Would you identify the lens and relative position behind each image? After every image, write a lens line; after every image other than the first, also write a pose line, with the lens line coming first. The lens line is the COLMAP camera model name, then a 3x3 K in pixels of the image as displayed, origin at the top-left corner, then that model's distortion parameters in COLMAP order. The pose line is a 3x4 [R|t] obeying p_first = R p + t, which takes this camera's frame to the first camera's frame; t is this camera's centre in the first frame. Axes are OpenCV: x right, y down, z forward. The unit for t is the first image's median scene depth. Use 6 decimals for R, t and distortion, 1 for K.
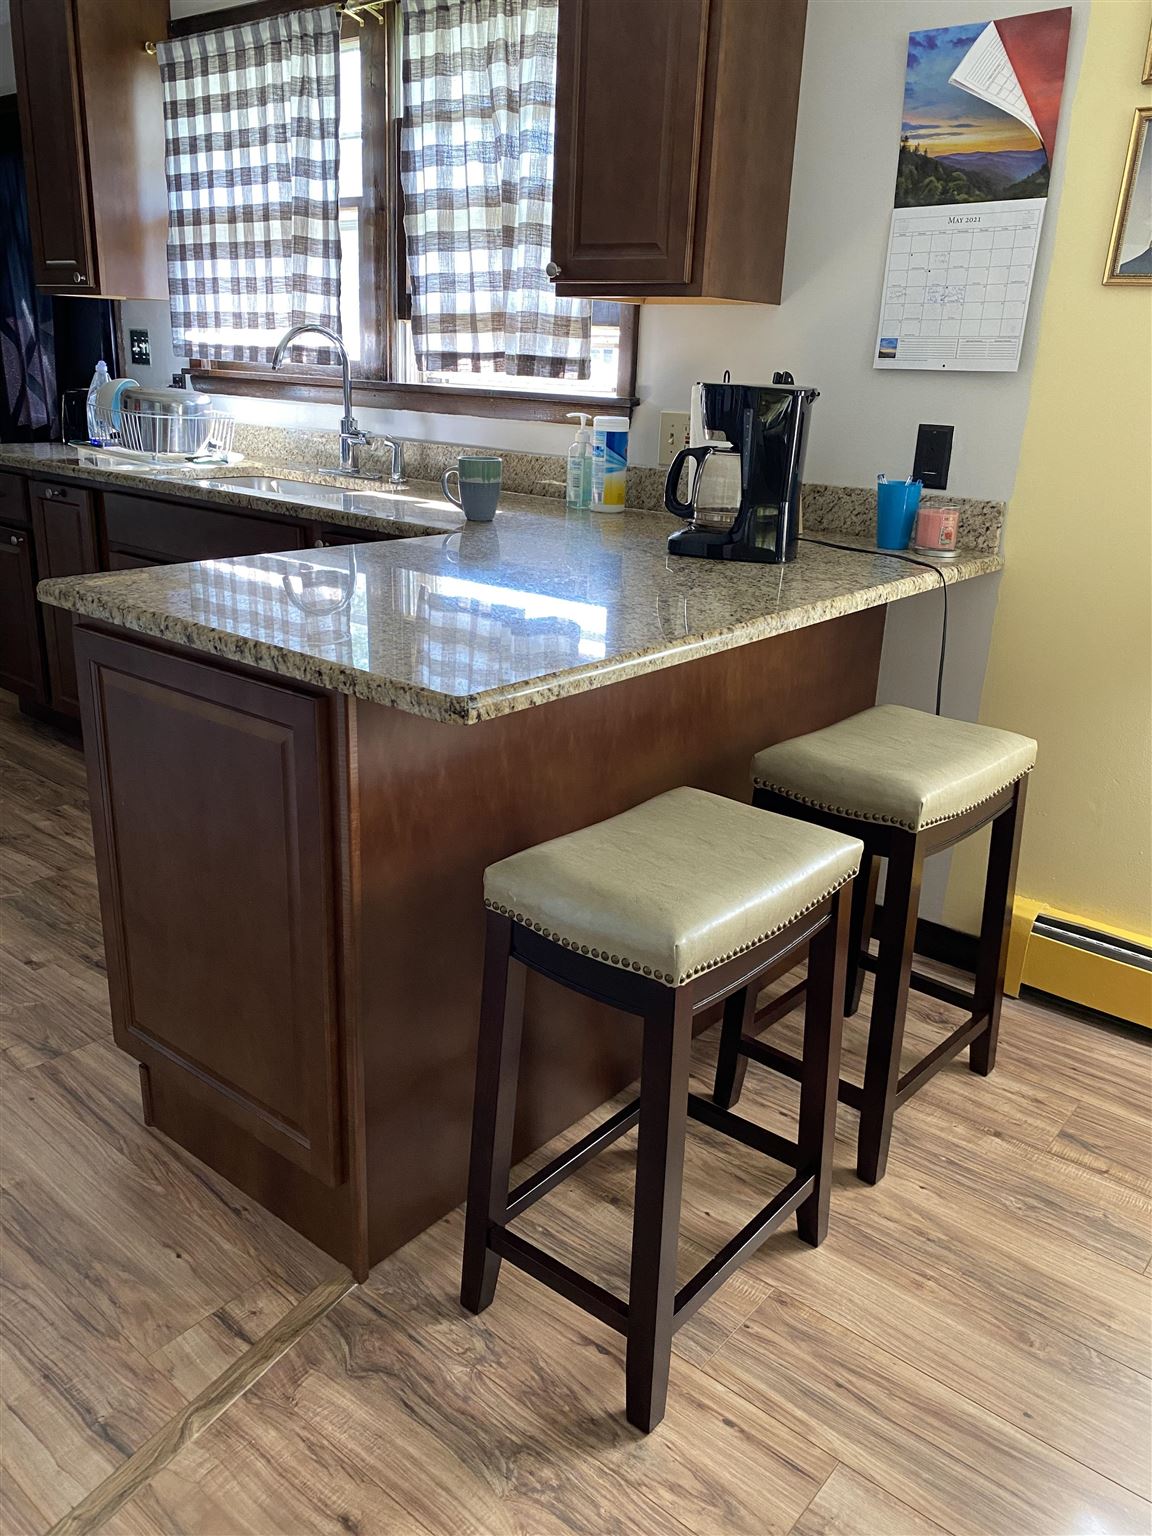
lens RADIAL K [[1163.6, 0, 571.4], [0, 1163.6, 757.1], [0, 0, 1]] dist [0.031812, -0.031336]
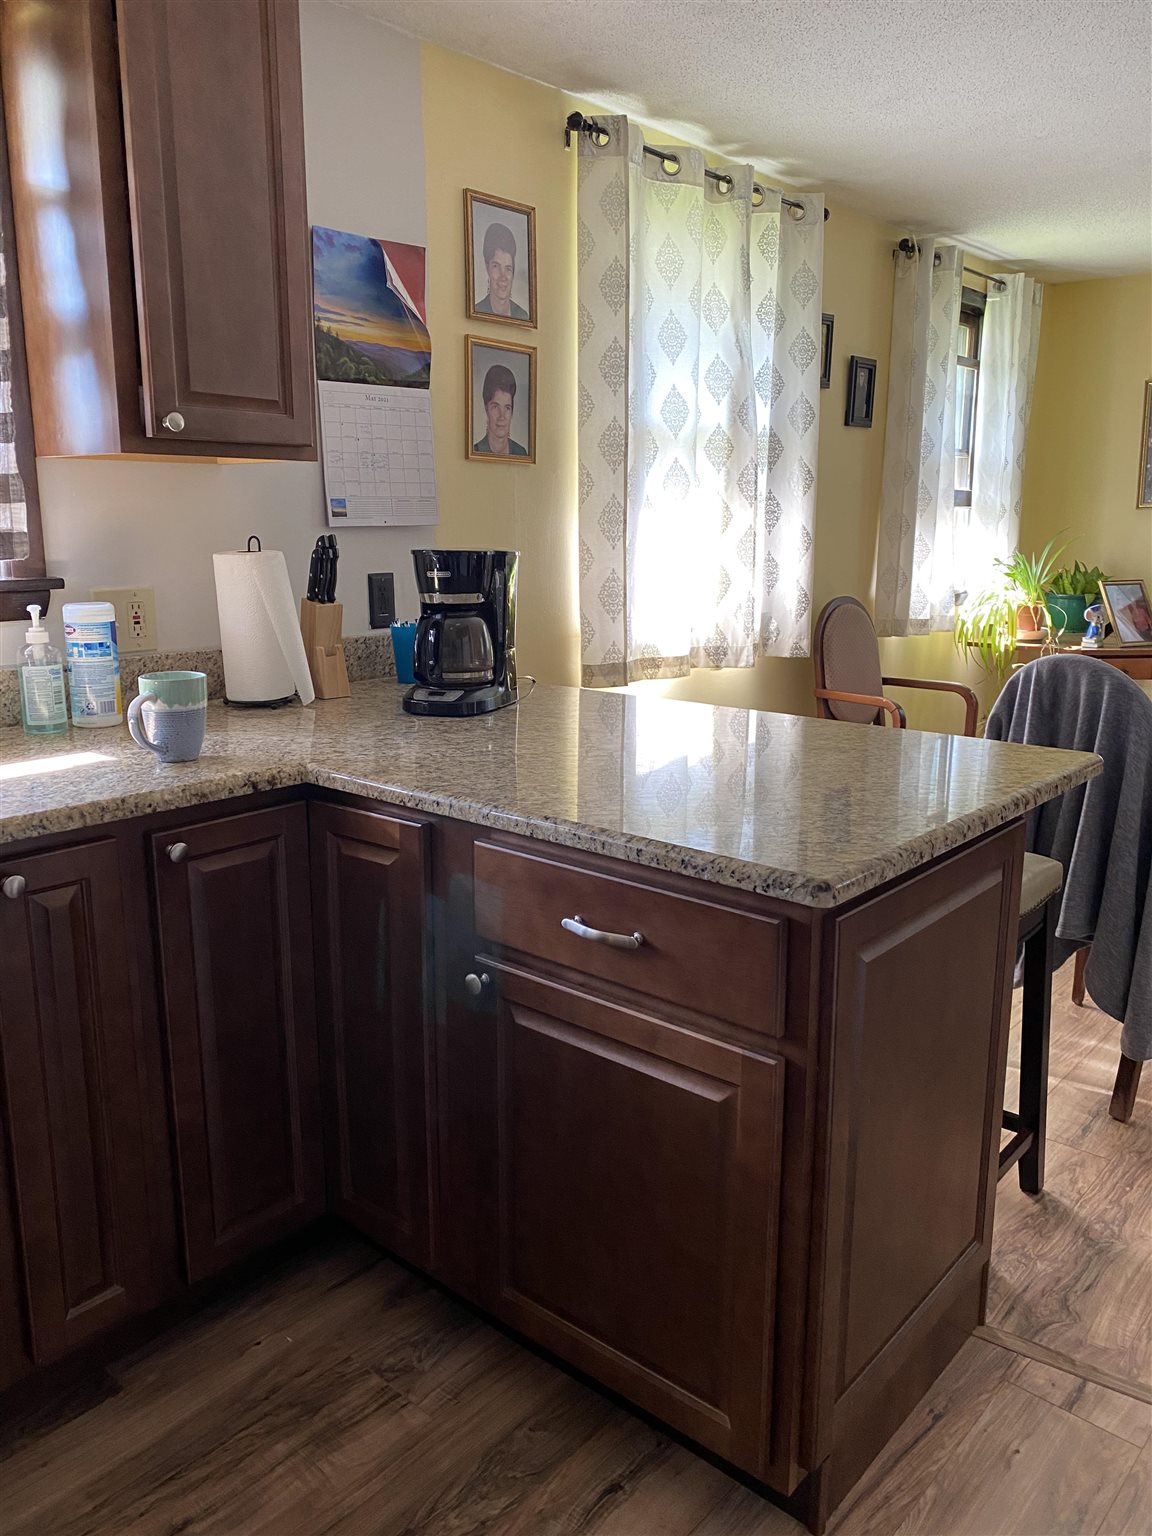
lens RADIAL K [[1163.6, 0, 568.2], [0, 1163.6, 768.9], [0, 0, 1]] dist [0.031812, -0.031336]
pose [[0.034686, -0.249618, 0.967723, -0.858504], [0.326991, 0.917844, 0.225032, -0.320551], [-0.944391, 0.308632, 0.113459, 0.802215]]
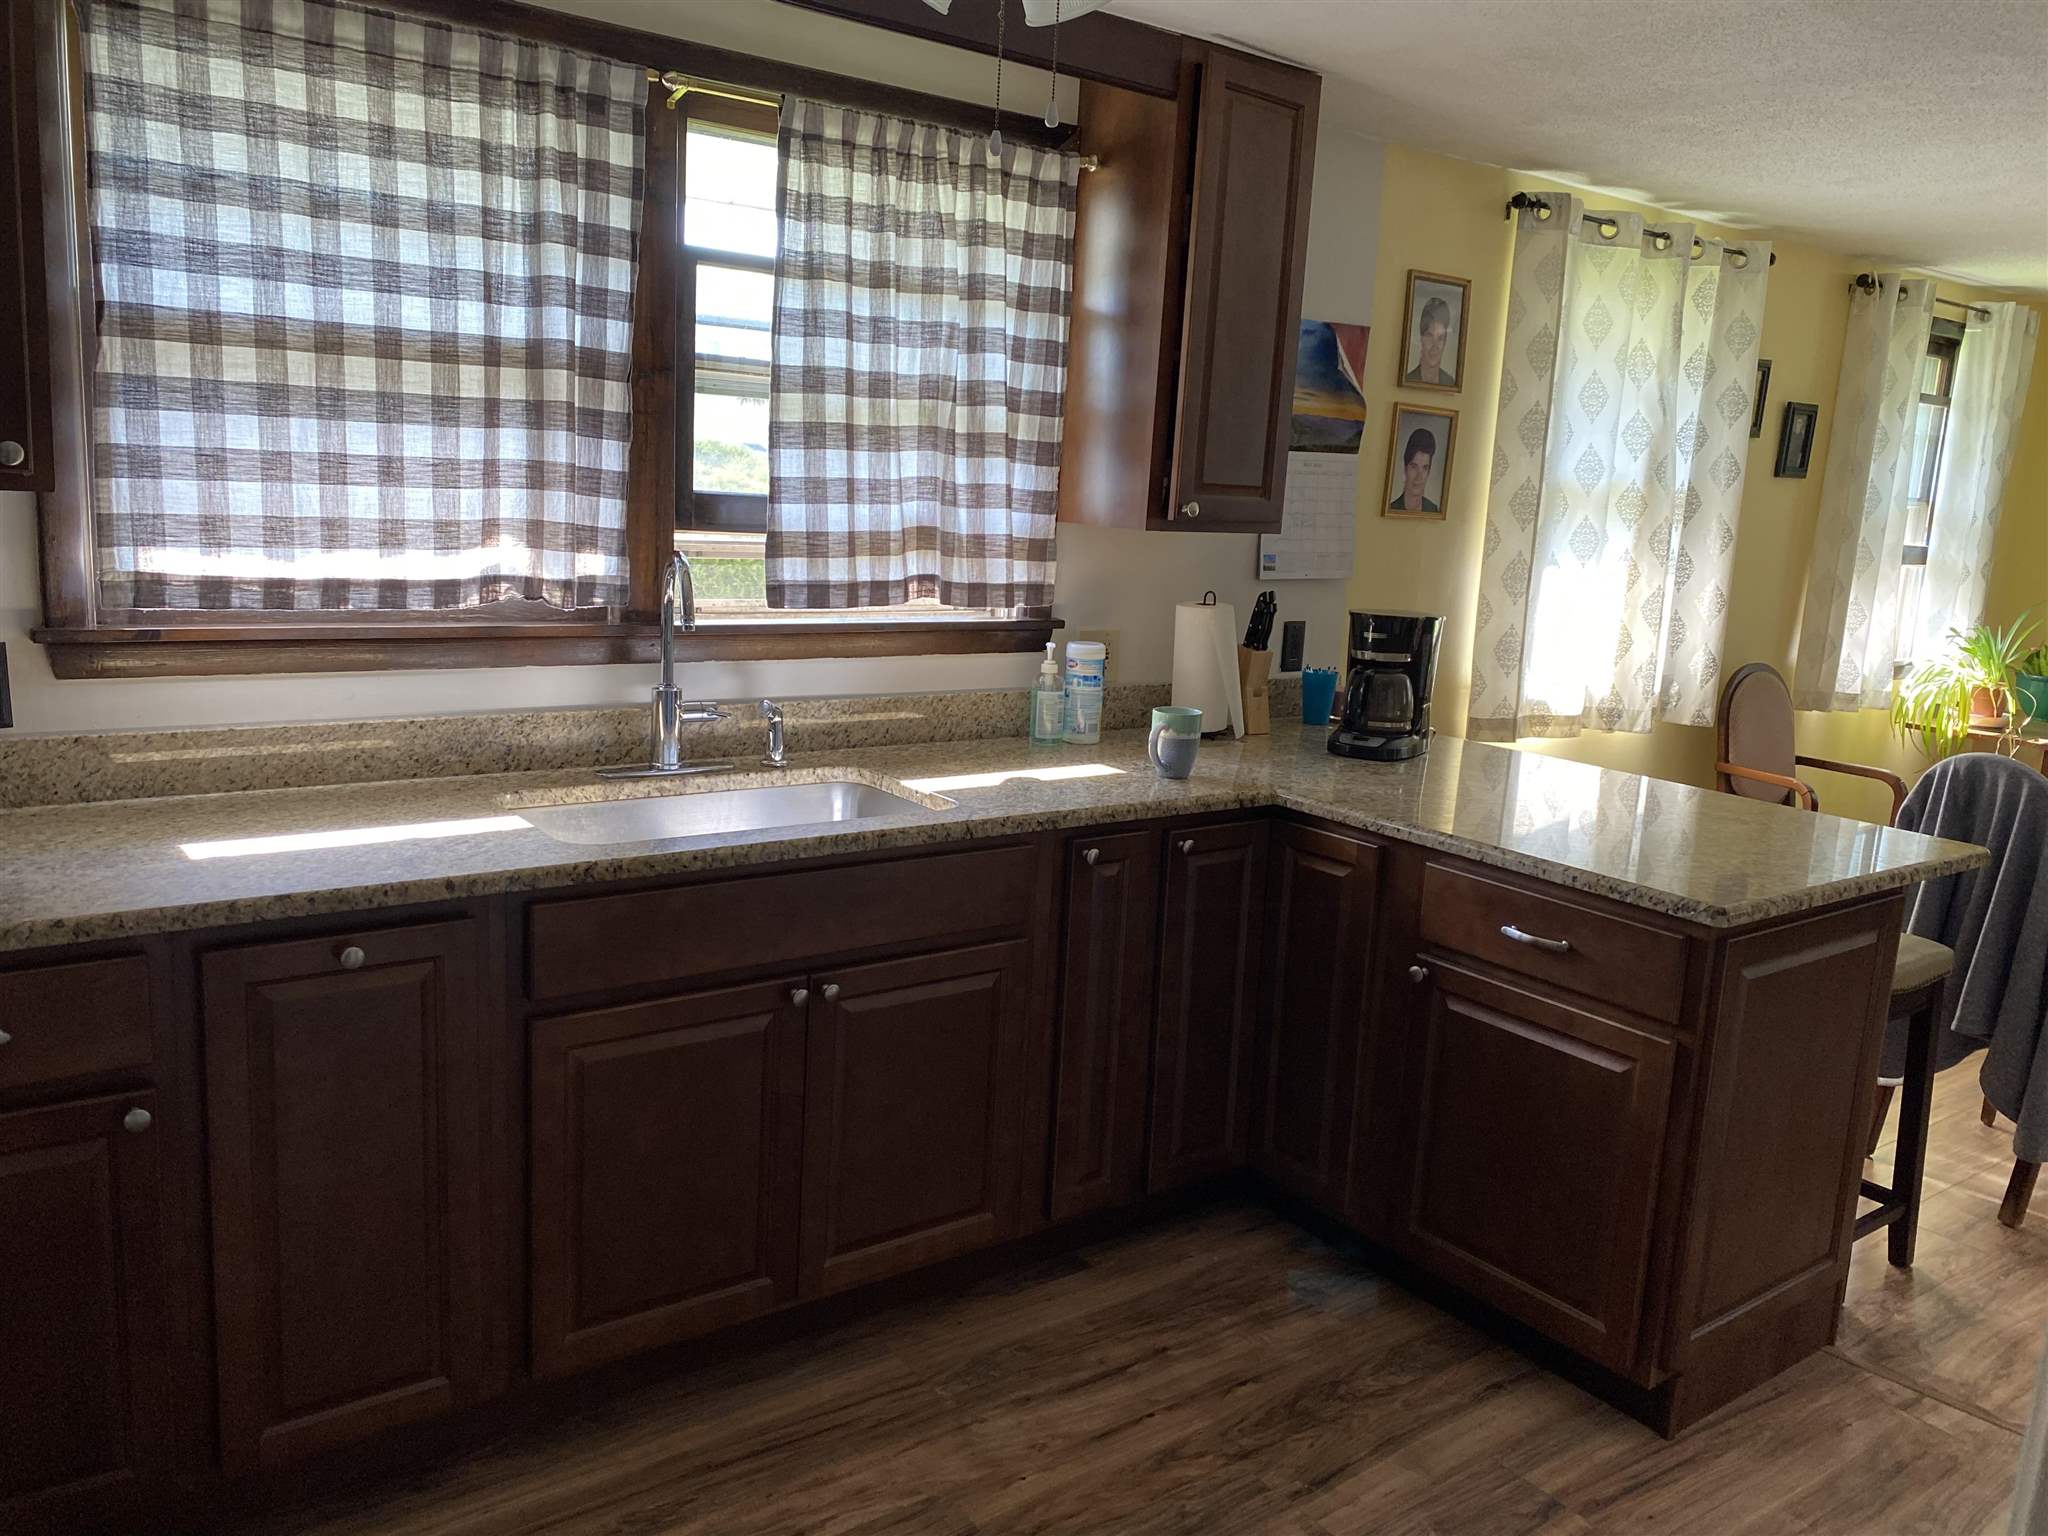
lens RADIAL K [[1551.4, 0, 1026.1], [0, 1551.4, 759.2], [0, 0, 1]] dist [0.031812, -0.031336]
pose [[0.248090, -0.201479, 0.947554, -1.388809], [0.273103, 0.953005, 0.131134, -0.458626], [-0.929444, 0.226247, 0.291455, 0.869050]]
